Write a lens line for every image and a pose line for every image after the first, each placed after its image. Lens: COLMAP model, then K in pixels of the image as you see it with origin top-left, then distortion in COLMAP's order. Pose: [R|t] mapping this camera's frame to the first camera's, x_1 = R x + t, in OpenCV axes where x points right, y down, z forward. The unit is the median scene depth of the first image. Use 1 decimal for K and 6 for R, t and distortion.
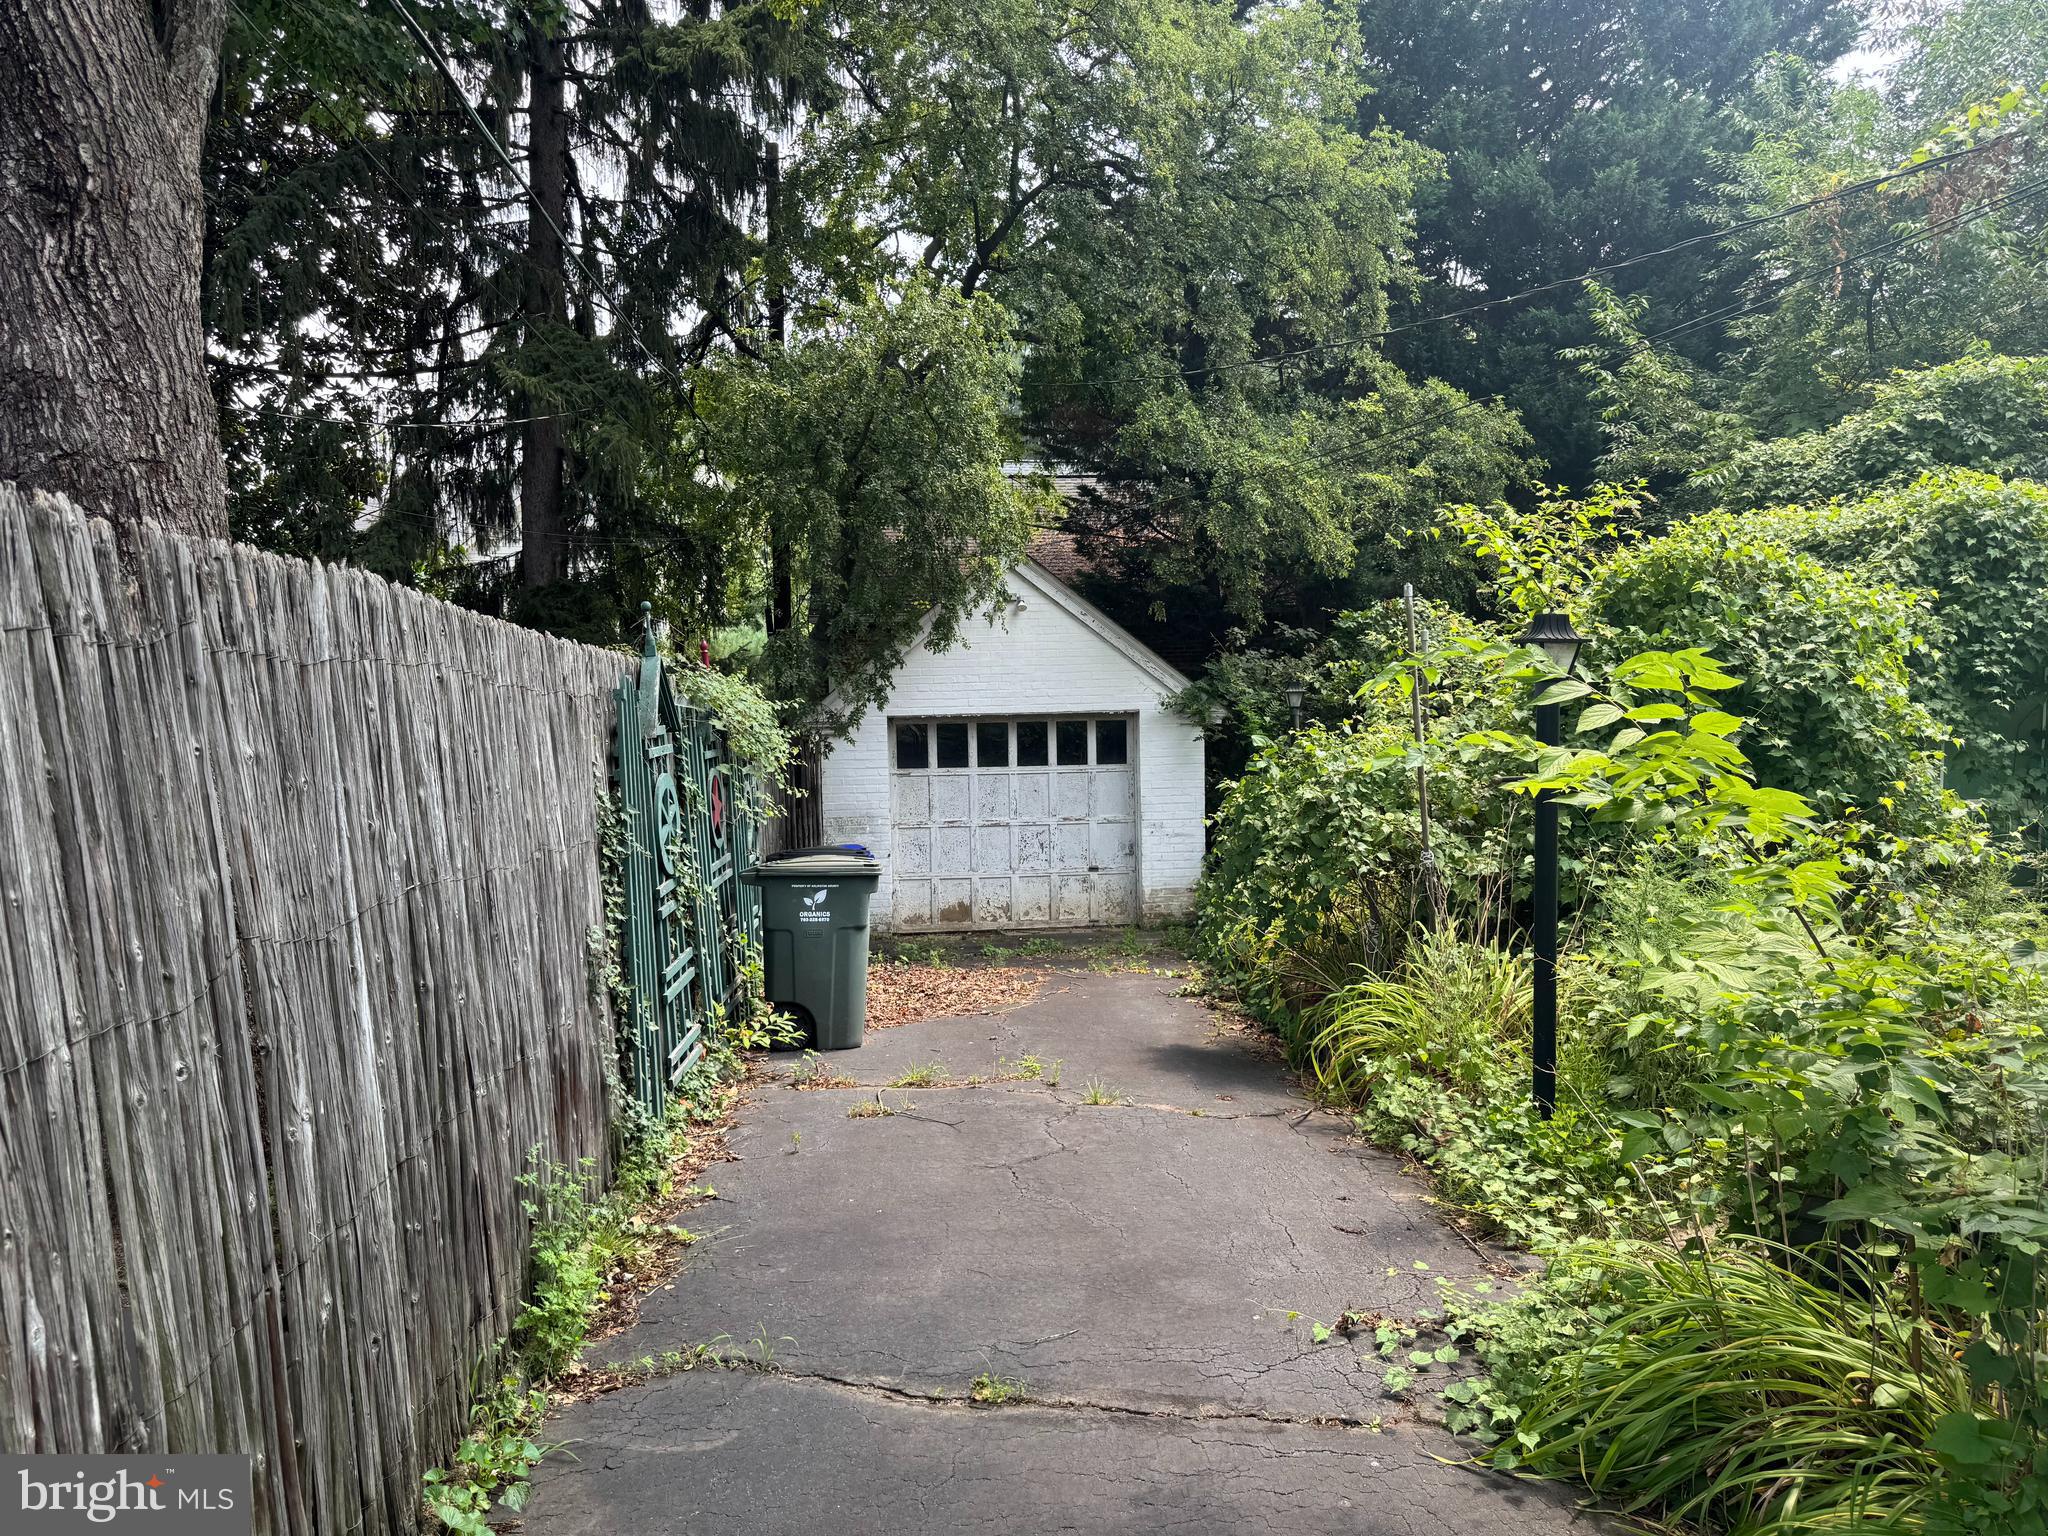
lens RADIAL K [[1450.7, 0, 1022.3], [0, 1450.7, 765.4], [0, 0, 1]] dist [0.026268, -0.028982]
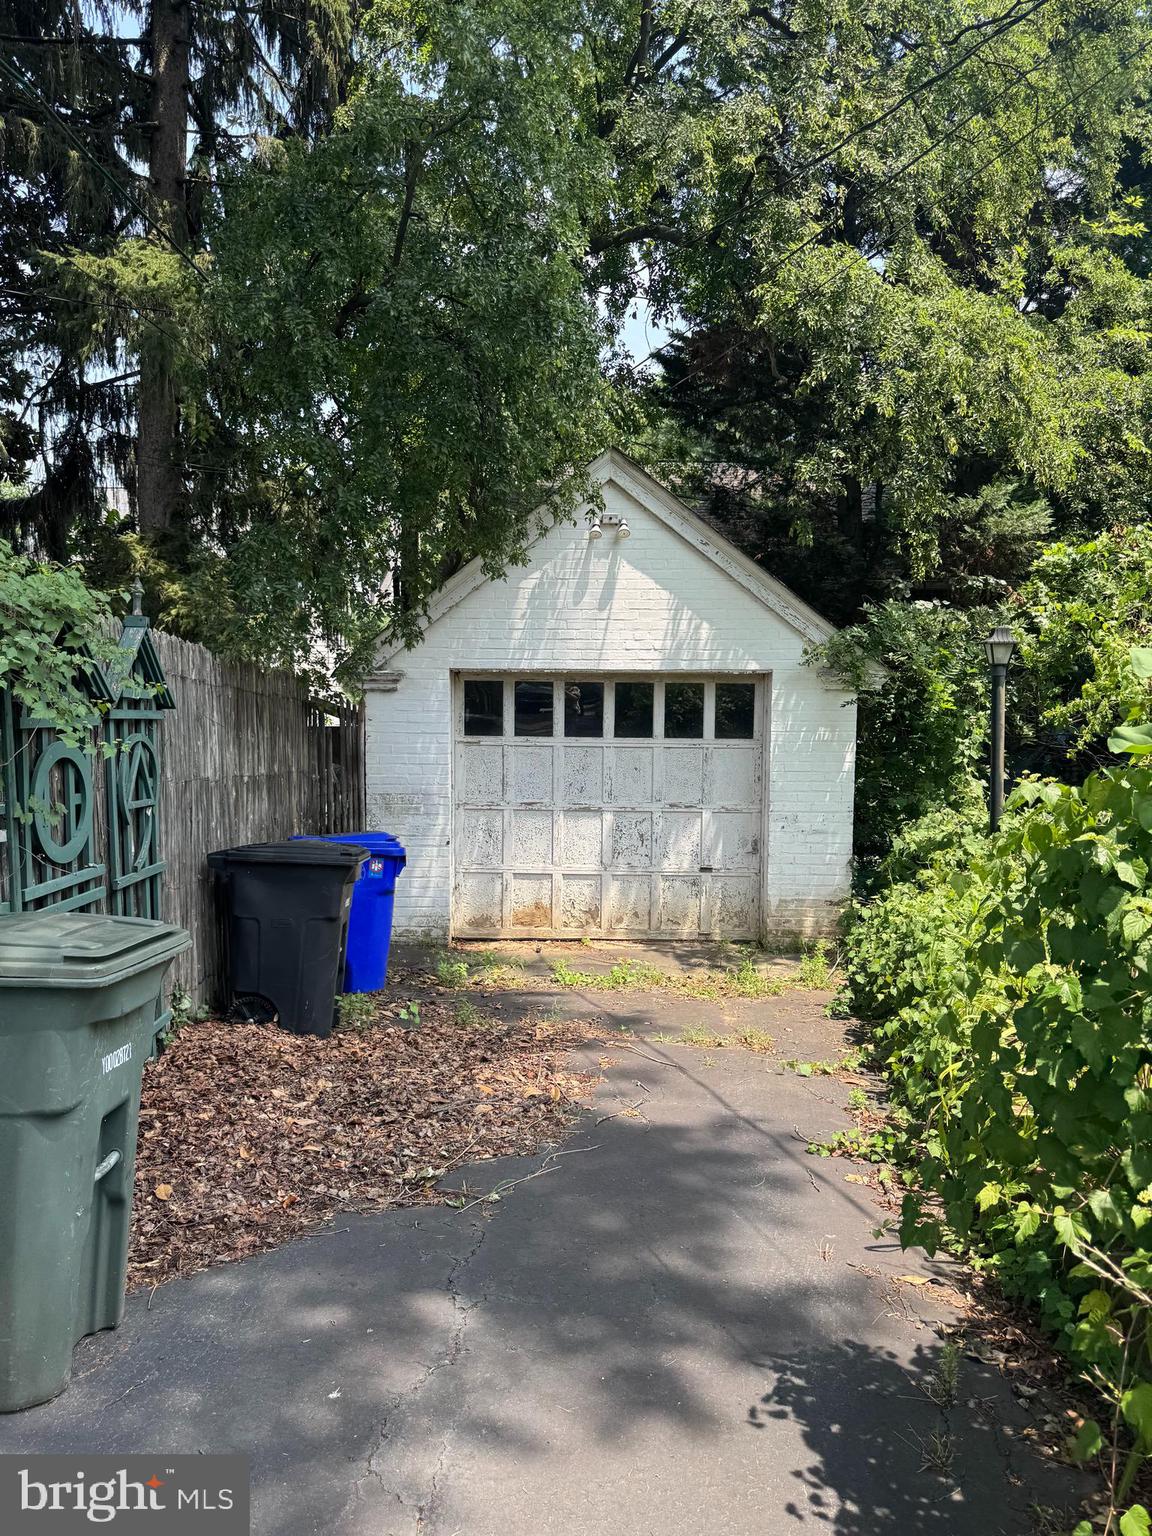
lens RADIAL K [[1088.0, 0, 541.7], [0, 1088.0, 771.6], [0, 0, 1]] dist [0.026268, -0.028982]
pose [[0.990785, 0.037969, -0.130013, 0.035910], [-0.034875, 0.999054, 0.025991, 0.005081], [0.130877, -0.021217, 0.991172, 0.399295]]
